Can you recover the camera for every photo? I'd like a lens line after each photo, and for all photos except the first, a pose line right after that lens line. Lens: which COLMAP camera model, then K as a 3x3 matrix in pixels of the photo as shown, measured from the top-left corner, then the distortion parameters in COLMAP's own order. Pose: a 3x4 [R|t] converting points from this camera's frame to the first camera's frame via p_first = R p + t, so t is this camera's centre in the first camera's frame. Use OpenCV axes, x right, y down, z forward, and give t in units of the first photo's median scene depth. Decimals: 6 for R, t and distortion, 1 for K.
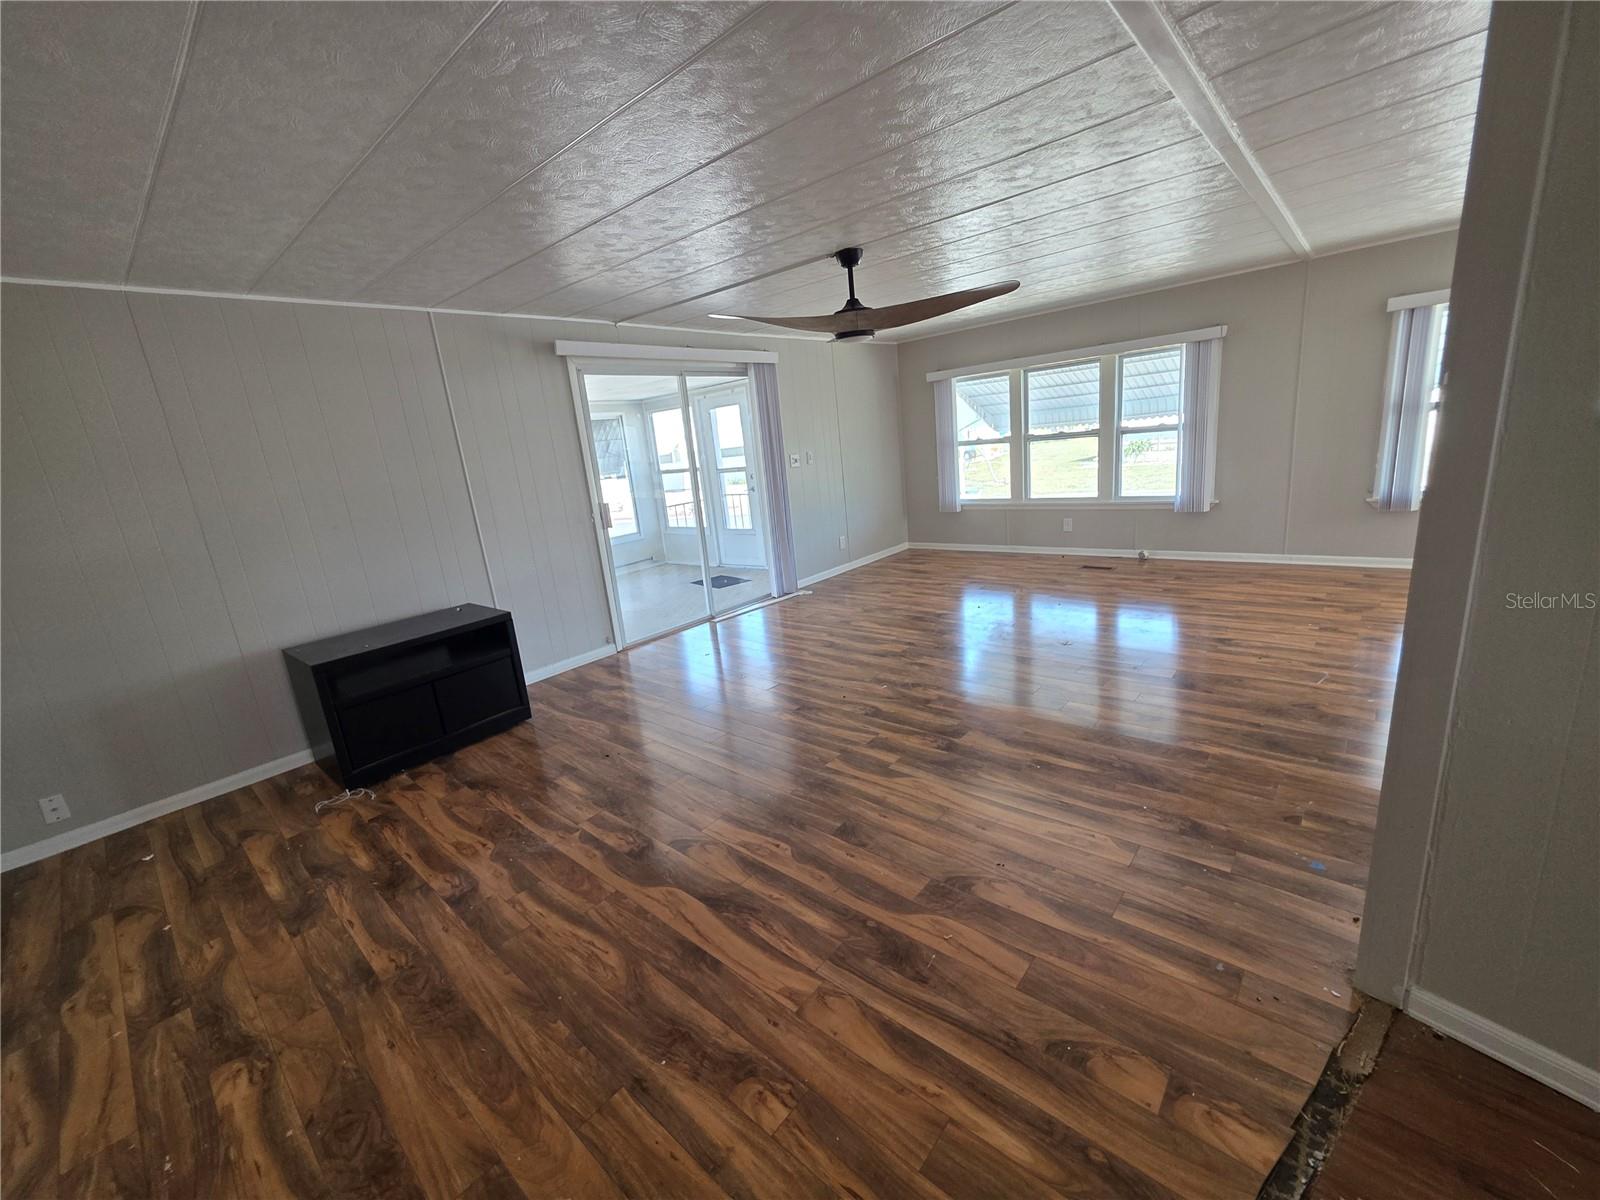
lens RADIAL K [[638.4, 0, 797.3], [0, 638.4, 603.3], [0, 0, 1]] dist [0.004812, -0.000197]
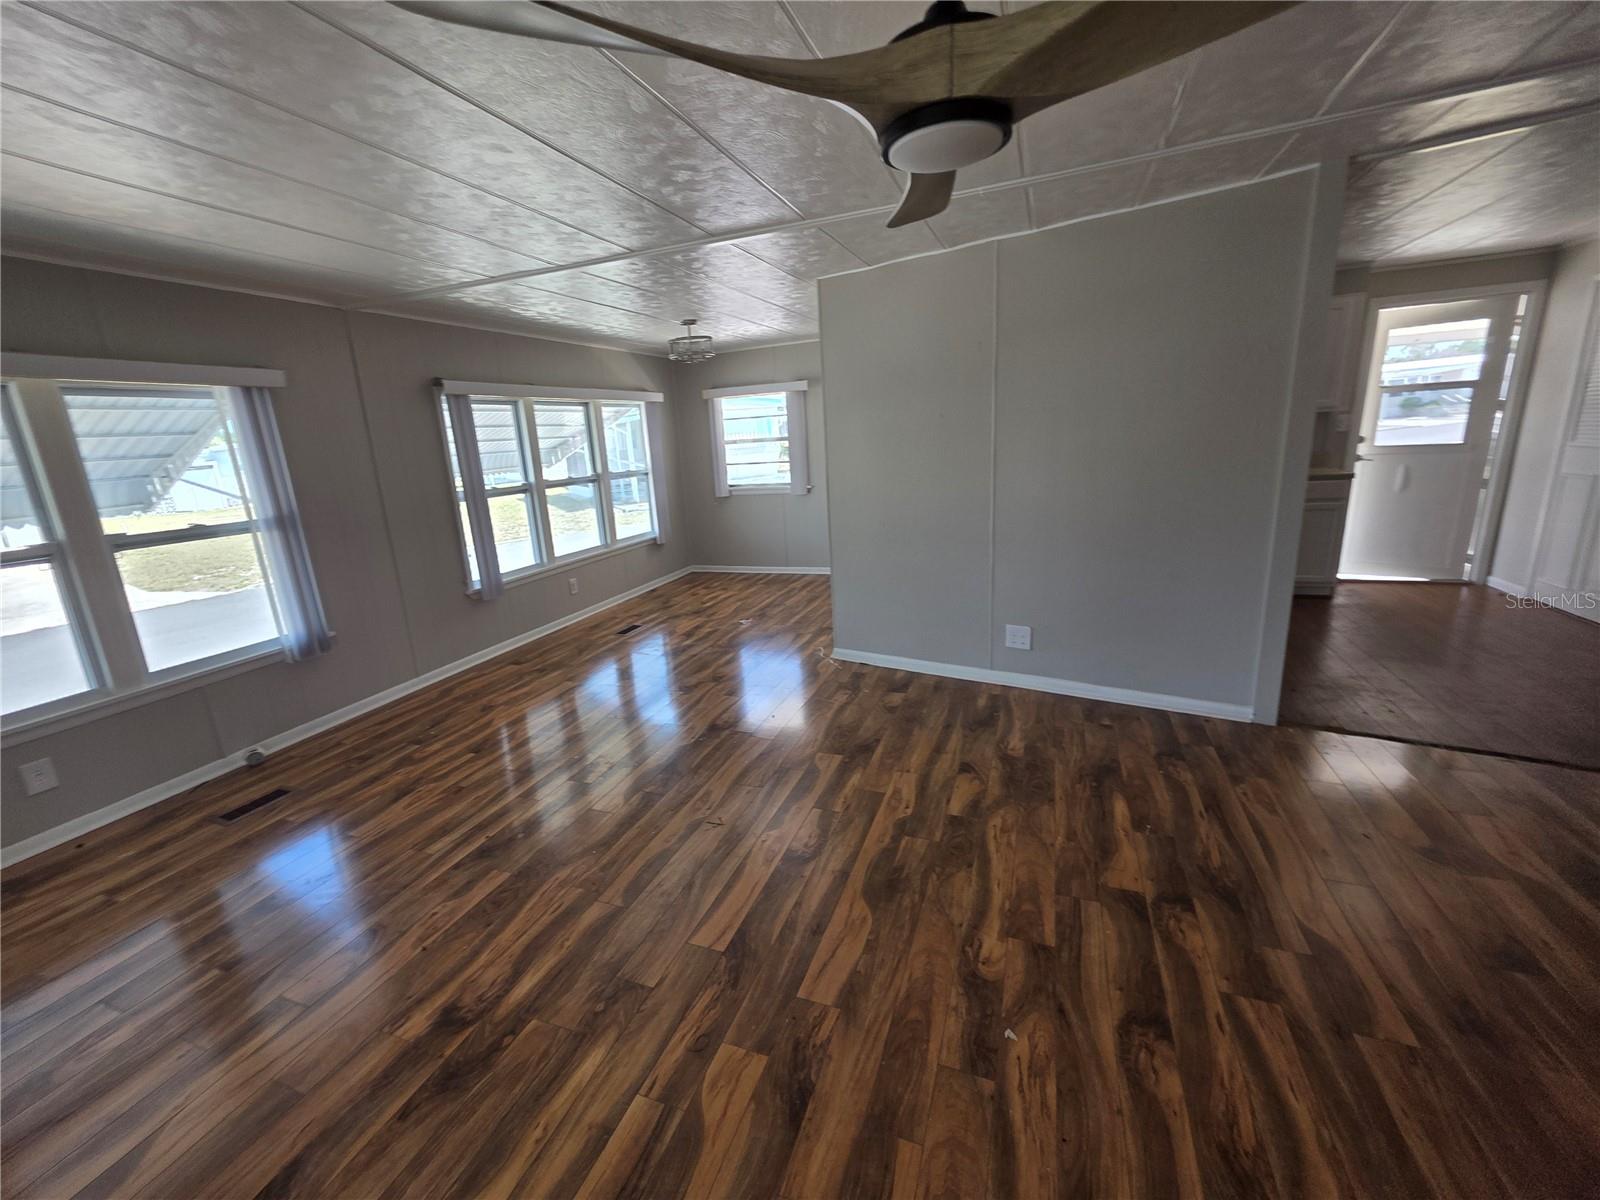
lens RADIAL K [[638.4, 0, 811.5], [0, 638.4, 602.5], [0, 0, 1]] dist [0.004812, -0.000197]
pose [[-0.319906, -0.125357, 0.939120, -0.114321], [0.333275, 0.912971, 0.235395, -0.170906], [-0.886898, 0.388290, -0.250286, 0.680194]]
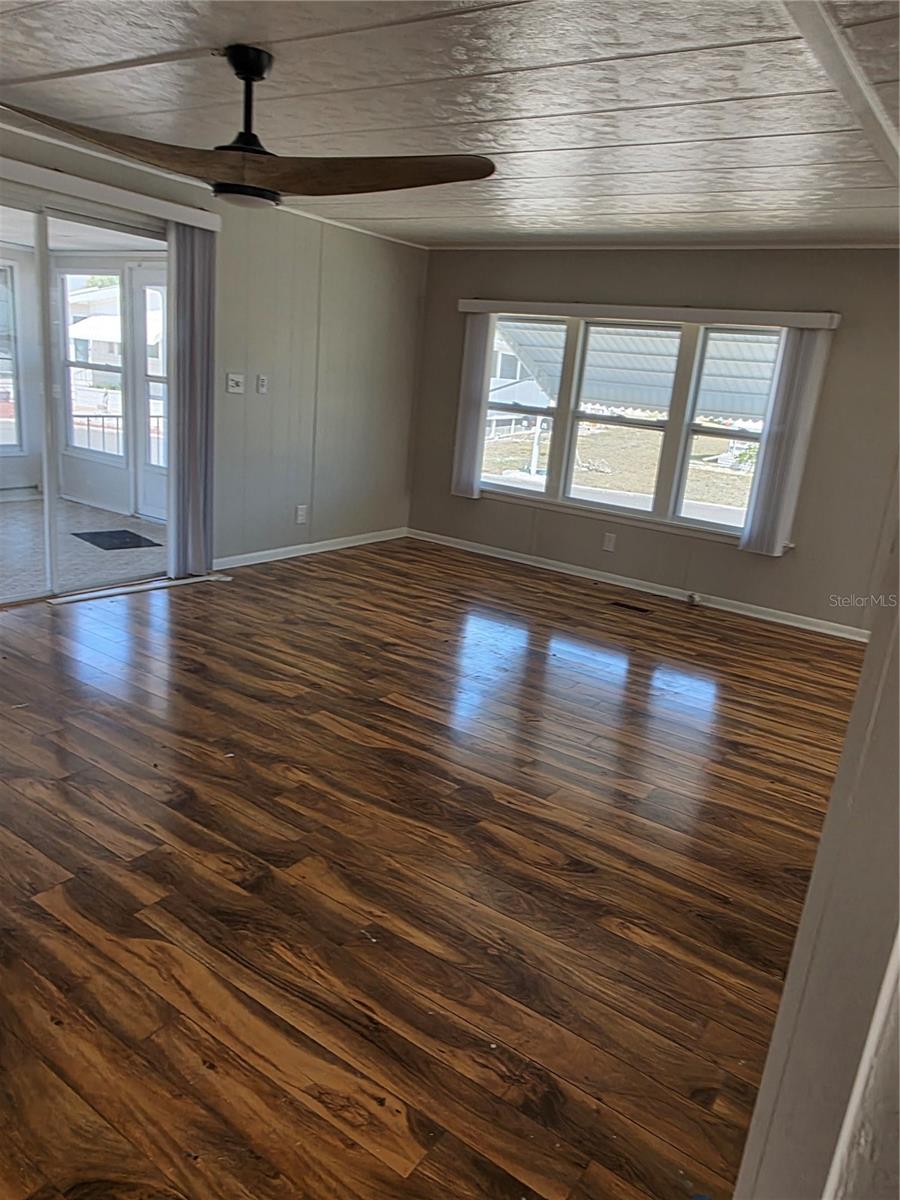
lens RADIAL K [[818.3, 0, 454.0], [0, 818.3, 602.7], [0, 0, 1]] dist [0.024516, -0.007847]
pose [[0.976858, 0.152099, 0.150382, 0.128099], [-0.155524, 0.987769, 0.011210, -0.039756], [-0.146837, -0.034339, 0.988564, 0.096814]]
